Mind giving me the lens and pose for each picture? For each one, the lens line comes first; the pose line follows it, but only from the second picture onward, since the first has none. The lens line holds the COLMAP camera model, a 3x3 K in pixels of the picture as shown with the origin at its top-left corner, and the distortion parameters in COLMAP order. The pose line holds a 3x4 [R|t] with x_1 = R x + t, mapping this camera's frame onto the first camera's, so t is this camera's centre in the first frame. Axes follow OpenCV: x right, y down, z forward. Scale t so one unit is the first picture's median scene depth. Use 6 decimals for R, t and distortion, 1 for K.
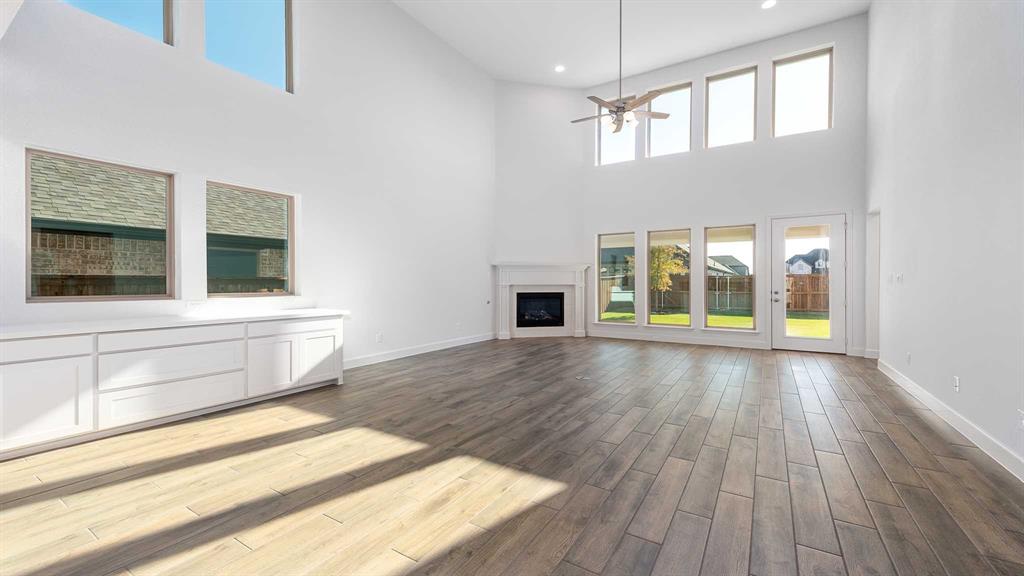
lens RADIAL K [[404.6, 0, 519.2], [0, 404.6, 287.5], [0, 0, 1]] dist [0.006061, -0.000503]
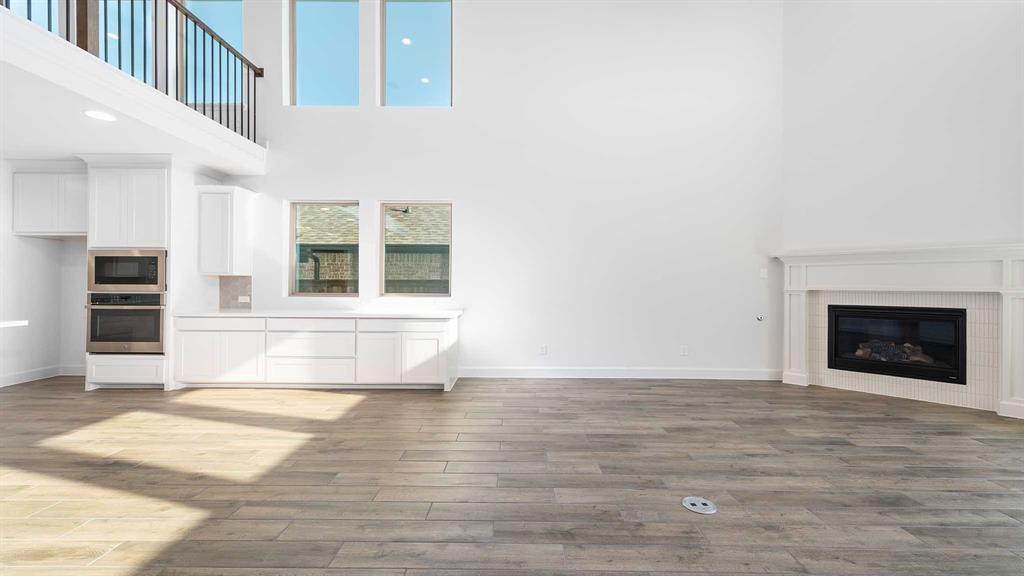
lens RADIAL K [[404.6, 0, 515.0], [0, 404.6, 284.8], [0, 0, 1]] dist [0.006061, -0.000503]
pose [[0.516902, 0.001293, -0.856044, 0.438720], [-0.016071, 0.999837, -0.008194, -0.006224], [0.855894, 0.017993, 0.516838, 0.615332]]
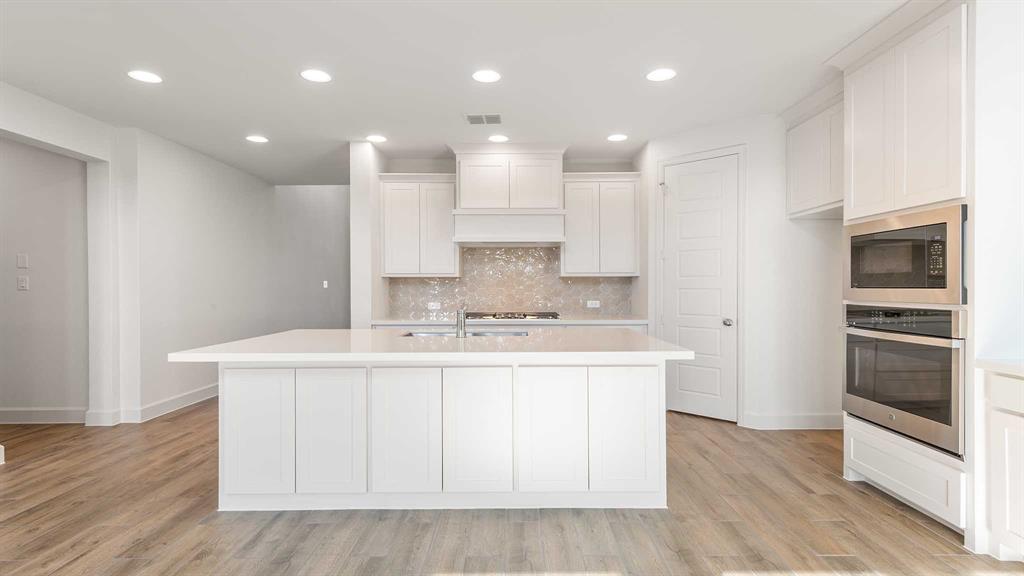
lens RADIAL K [[526.9, 0, 518.7], [0, 526.9, 291.1], [0, 0, 1]] dist [0.004759, 0.000971]
pose [[-0.850570, 0.003304, -0.525851, -0.149450], [-0.007778, 0.999792, 0.018861, -0.005177], [0.525804, 0.020133, -0.850368, 0.612169]]
